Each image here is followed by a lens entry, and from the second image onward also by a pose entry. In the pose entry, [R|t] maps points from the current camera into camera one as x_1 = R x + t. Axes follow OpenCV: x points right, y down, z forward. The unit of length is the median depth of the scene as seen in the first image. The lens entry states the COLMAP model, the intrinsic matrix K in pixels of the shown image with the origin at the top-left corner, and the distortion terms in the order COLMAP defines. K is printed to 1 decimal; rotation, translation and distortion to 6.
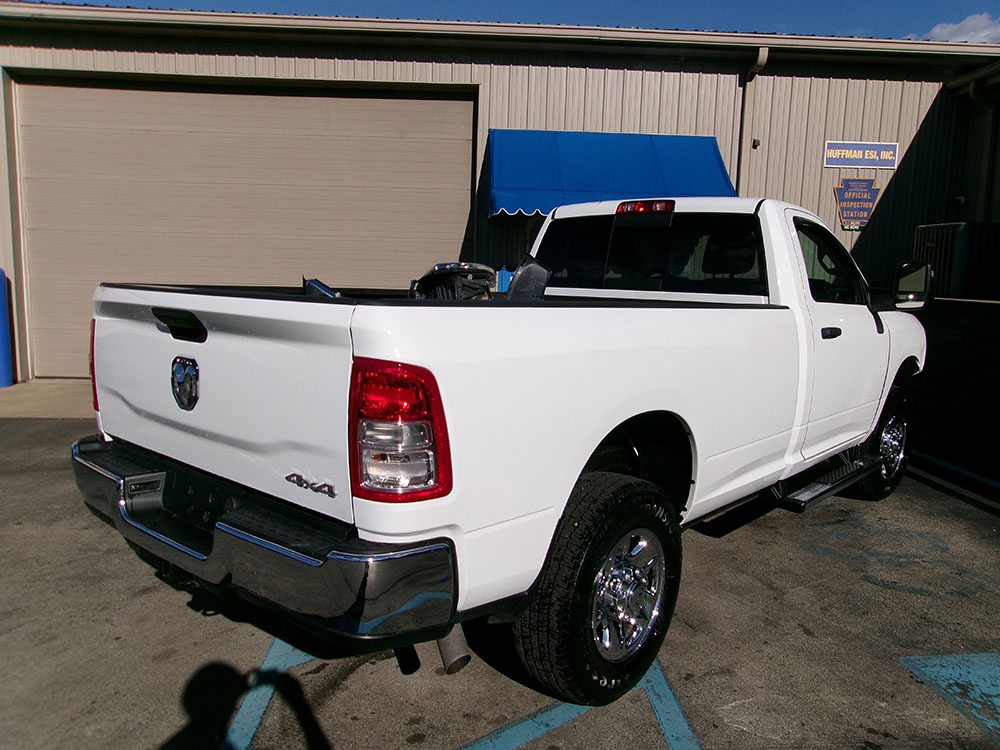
lens RADIAL K [[769.1, 0, 500.0], [0, 769.1, 375.0], [0, 0, 1]] dist [-0.003172, 0.002213]
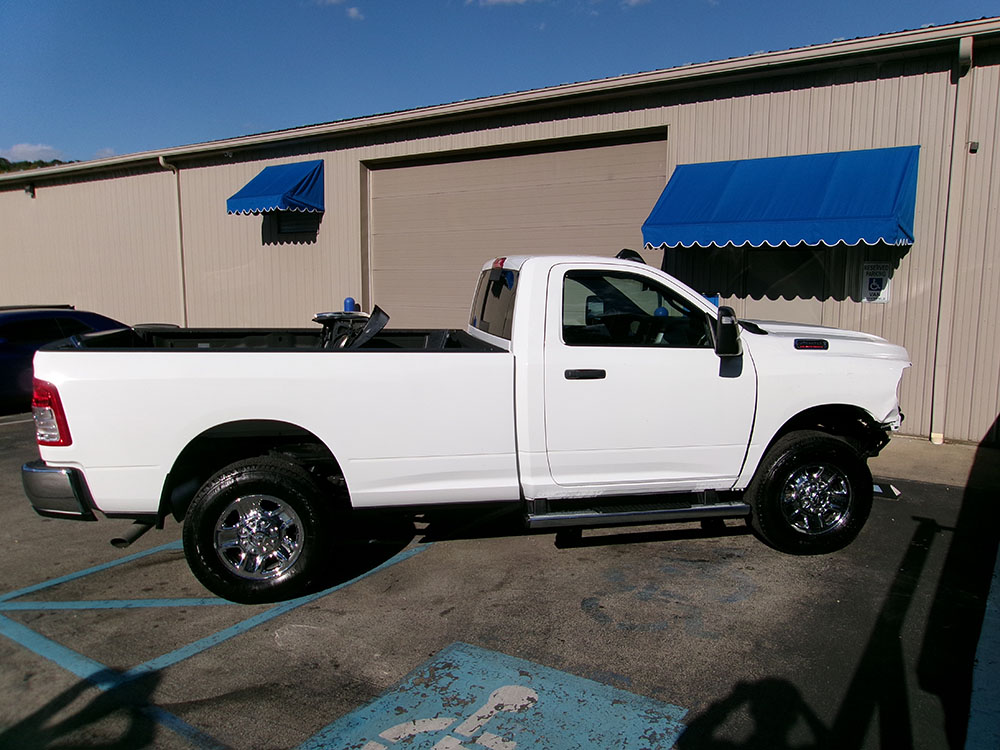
lens RADIAL K [[776.0, 0, 504.6], [0, 776.0, 366.2], [0, 0, 1]] dist [-0.009559, 0.010079]
pose [[0.797861, 0.044053, -0.601230, 0.455297], [-0.058511, 0.998277, -0.004501, -0.024520], [0.599995, 0.038770, 0.799064, 0.012860]]
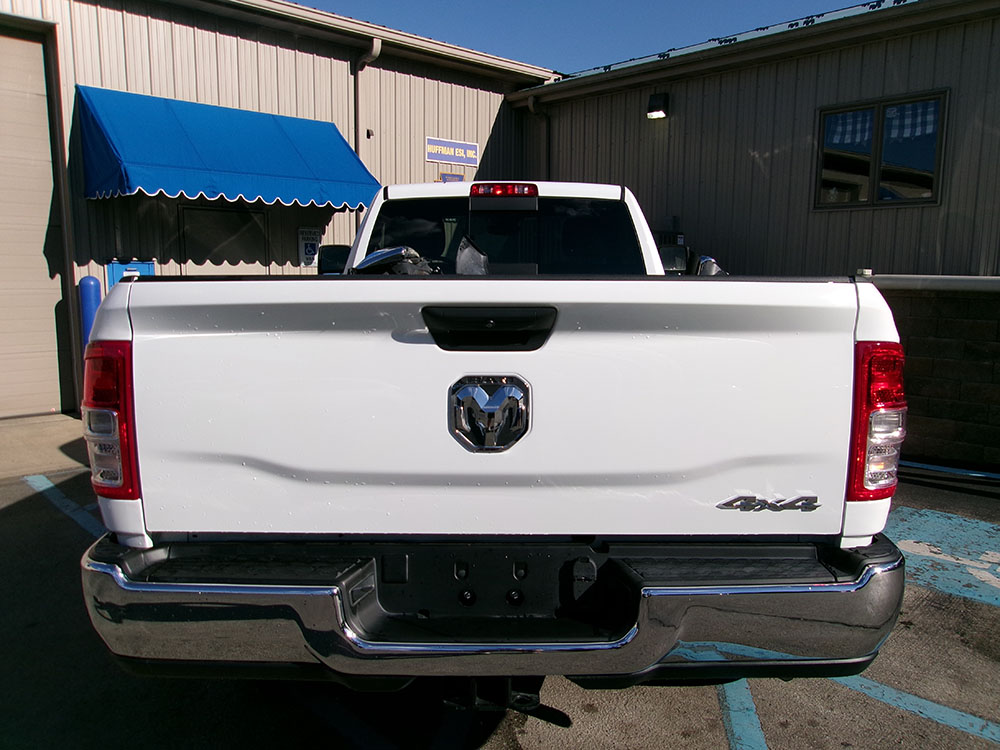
lens RADIAL K [[776.0, 0, 504.6], [0, 776.0, 366.2], [0, 0, 1]] dist [-0.009559, 0.010079]
pose [[0.755826, -0.105158, 0.646273, -0.229371], [0.107542, 0.993552, 0.035894, -0.015159], [-0.645881, 0.042372, 0.762261, 0.126225]]
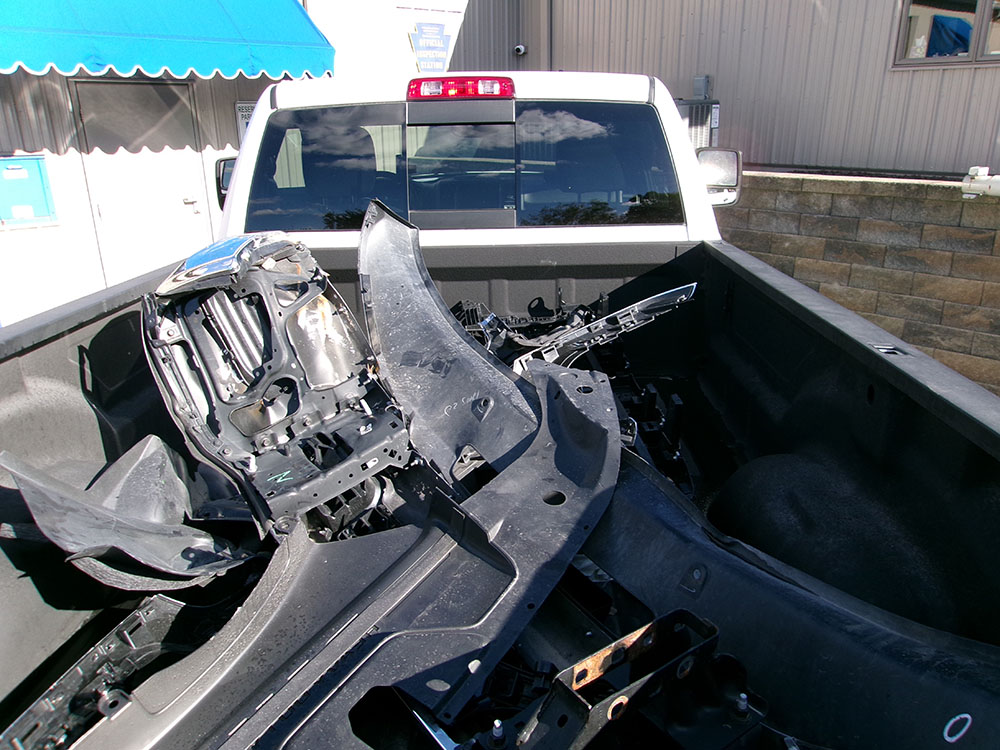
lens RADIAL K [[744.7, 0, 500.0], [0, 744.7, 375.0], [0, 0, 1]] dist [-0.015505, 0.009569]
pose [[0.769537, -0.256617, 0.584774, -0.094119], [0.131280, 0.959721, 0.248396, -0.069058], [-0.624962, -0.114380, 0.772230, 0.242360]]
